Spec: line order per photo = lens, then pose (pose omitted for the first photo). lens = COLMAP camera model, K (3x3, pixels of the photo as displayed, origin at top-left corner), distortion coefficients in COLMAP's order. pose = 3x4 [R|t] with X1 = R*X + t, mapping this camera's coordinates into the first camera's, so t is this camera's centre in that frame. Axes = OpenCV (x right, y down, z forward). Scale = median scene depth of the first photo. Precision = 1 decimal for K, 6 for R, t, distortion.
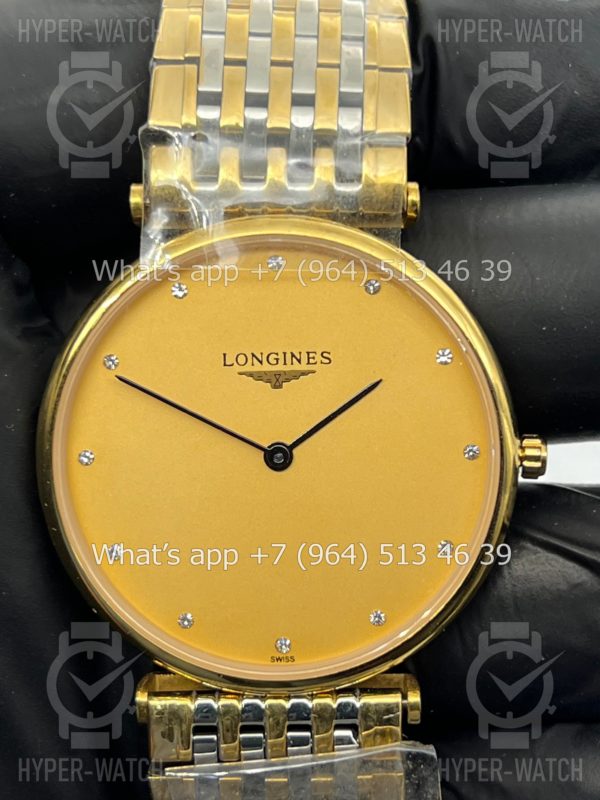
lens RADIAL K [[1808.2, 0, 300.0], [0, 1808.2, 400.0], [0, 0, 1]] dist [0.006614, 5.451270]
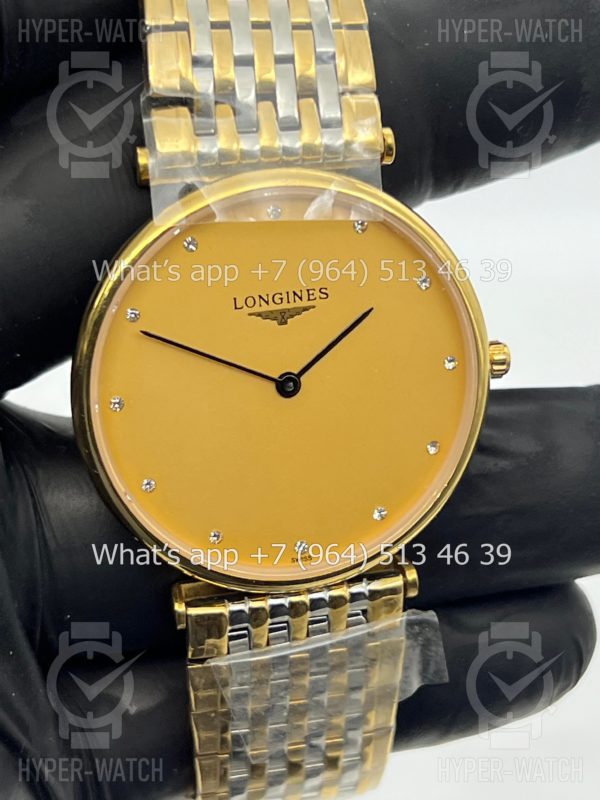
lens RADIAL K [[1808.2, 0, 300.0], [0, 1808.2, 400.0], [0, 0, 1]] dist [0.006614, 5.451270]
pose [[0.961897, -0.110224, 0.250211, -0.286383], [0.071145, 0.984517, 0.160199, -0.138369], [-0.263995, -0.136294, 0.954846, -0.071746]]
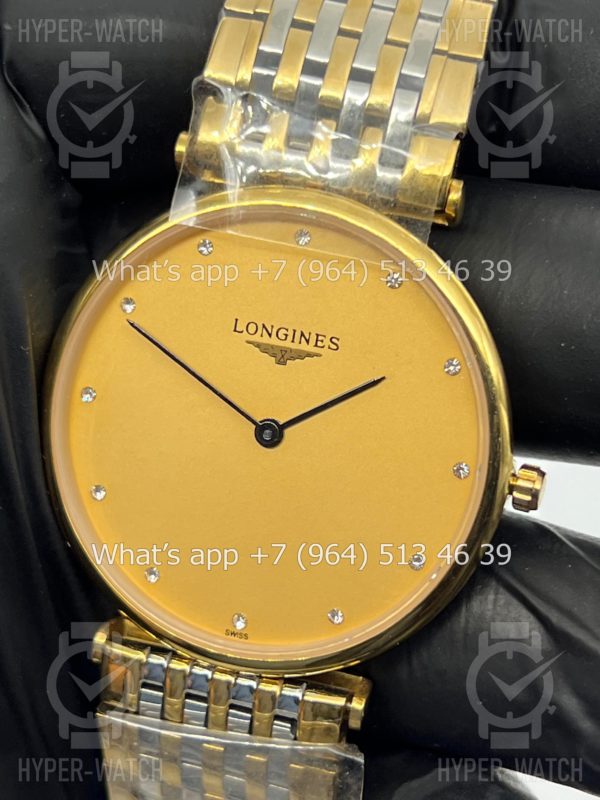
lens RADIAL K [[1808.2, 0, 300.0], [0, 1808.2, 400.0], [0, 0, 1]] dist [0.006614, 5.451270]
pose [[0.953072, 0.203331, -0.224297, 0.220557], [-0.193617, 0.978940, 0.064728, -0.052943], [0.232735, -0.018263, 0.972369, 0.051700]]
